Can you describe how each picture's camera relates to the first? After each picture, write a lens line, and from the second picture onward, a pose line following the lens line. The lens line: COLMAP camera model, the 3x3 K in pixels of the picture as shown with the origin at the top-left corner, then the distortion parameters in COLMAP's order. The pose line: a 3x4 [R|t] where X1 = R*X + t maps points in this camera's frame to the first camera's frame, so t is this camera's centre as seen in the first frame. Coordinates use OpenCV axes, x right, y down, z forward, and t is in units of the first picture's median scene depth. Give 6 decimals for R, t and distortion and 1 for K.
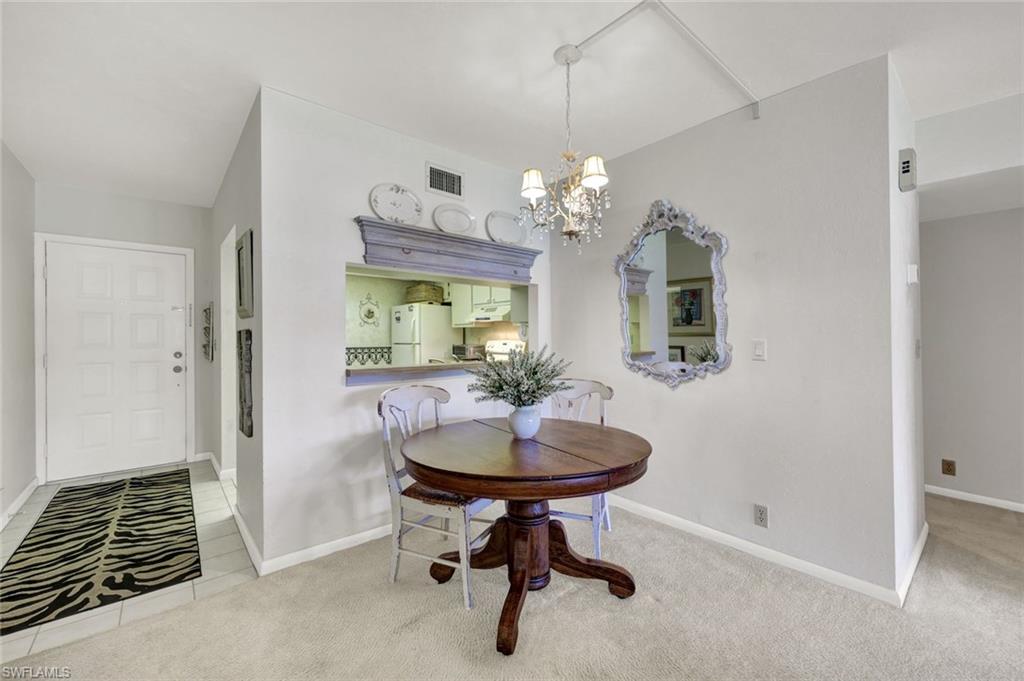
lens RADIAL K [[413.3, 0, 512.6], [0, 413.3, 336.9], [0, 0, 1]] dist [0.000950, 0.000021]
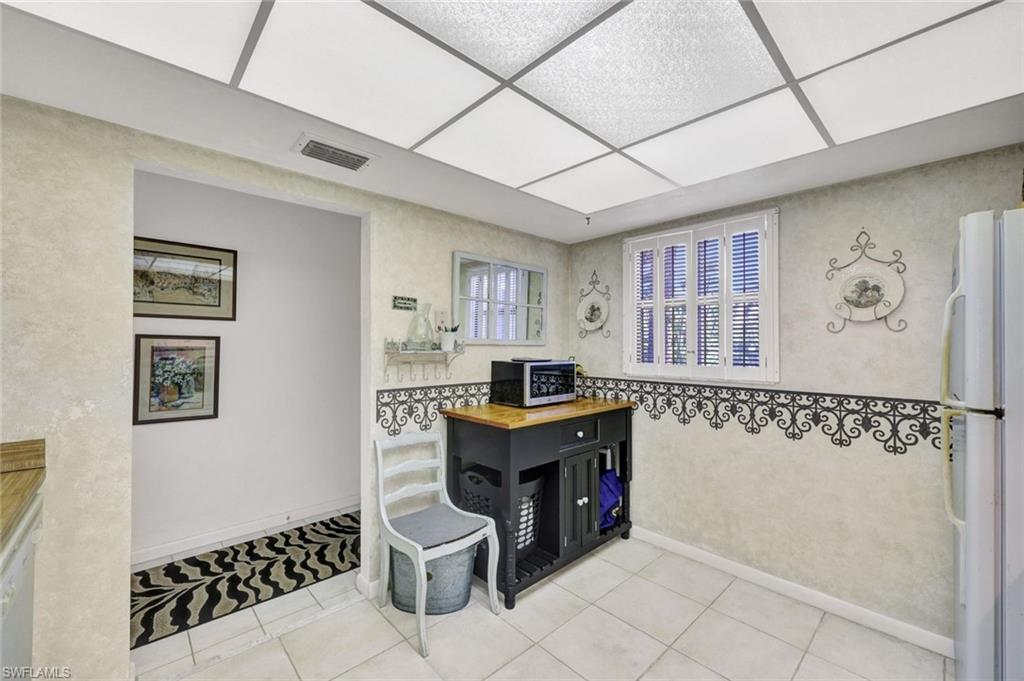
lens RADIAL K [[413.3, 0, 518.8], [0, 413.3, 347.6], [0, 0, 1]] dist [0.000950, 0.000021]
pose [[0.061662, 0.005181, -0.998084, -0.075256], [-0.004655, 0.999977, 0.004903, -0.027514], [0.998086, 0.004343, 0.061685, 1.422934]]
